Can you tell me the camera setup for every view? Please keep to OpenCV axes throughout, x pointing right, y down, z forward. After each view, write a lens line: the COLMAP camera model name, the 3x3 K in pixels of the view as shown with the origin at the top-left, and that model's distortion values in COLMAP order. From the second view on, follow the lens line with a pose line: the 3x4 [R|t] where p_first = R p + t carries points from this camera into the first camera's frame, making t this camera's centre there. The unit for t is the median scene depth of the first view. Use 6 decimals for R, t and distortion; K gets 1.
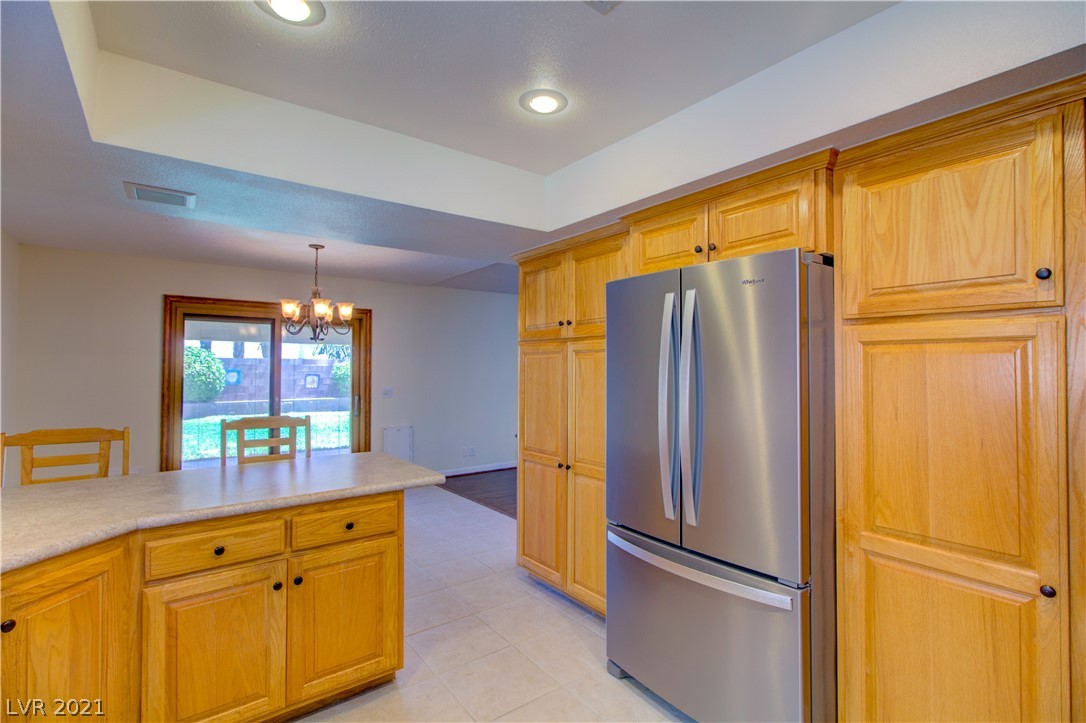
lens RADIAL K [[512.9, 0, 542.6], [0, 512.9, 355.5], [0, 0, 1]] dist [-0.004423, 0.000880]
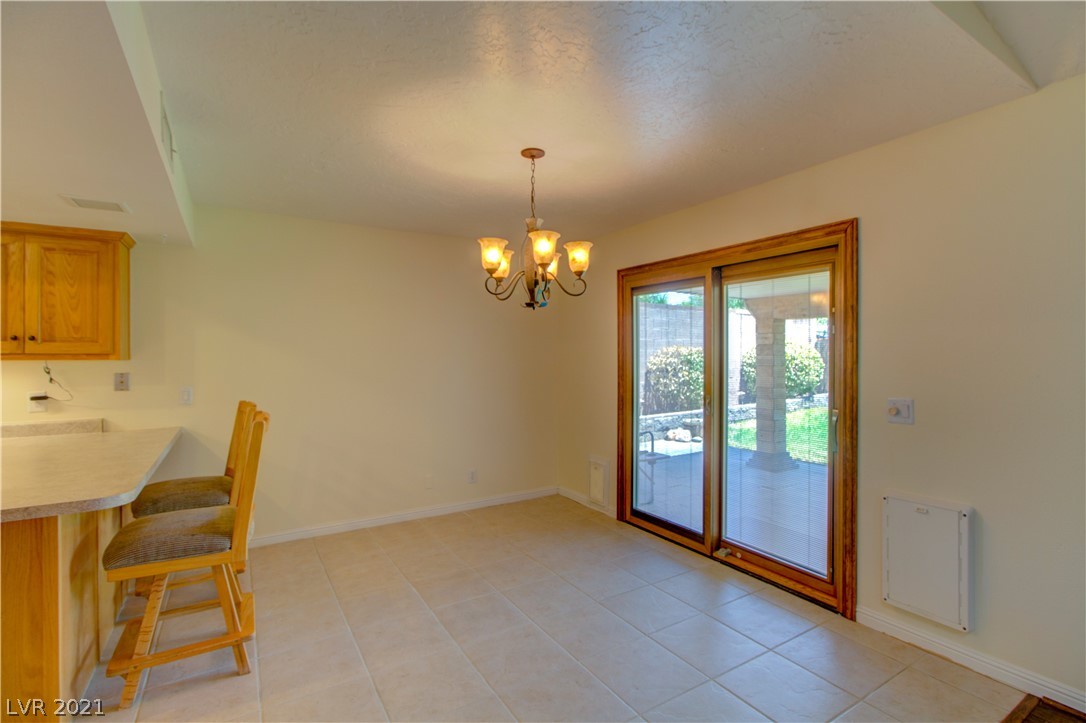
lens RADIAL K [[512.9, 0, 538.4], [0, 512.9, 359.9], [0, 0, 1]] dist [-0.004423, 0.000880]
pose [[-0.098597, 0.008304, -0.995093, 0.289956], [0.027691, 0.999601, 0.005598, 0.052420], [0.994742, -0.027003, -0.098787, 1.853783]]
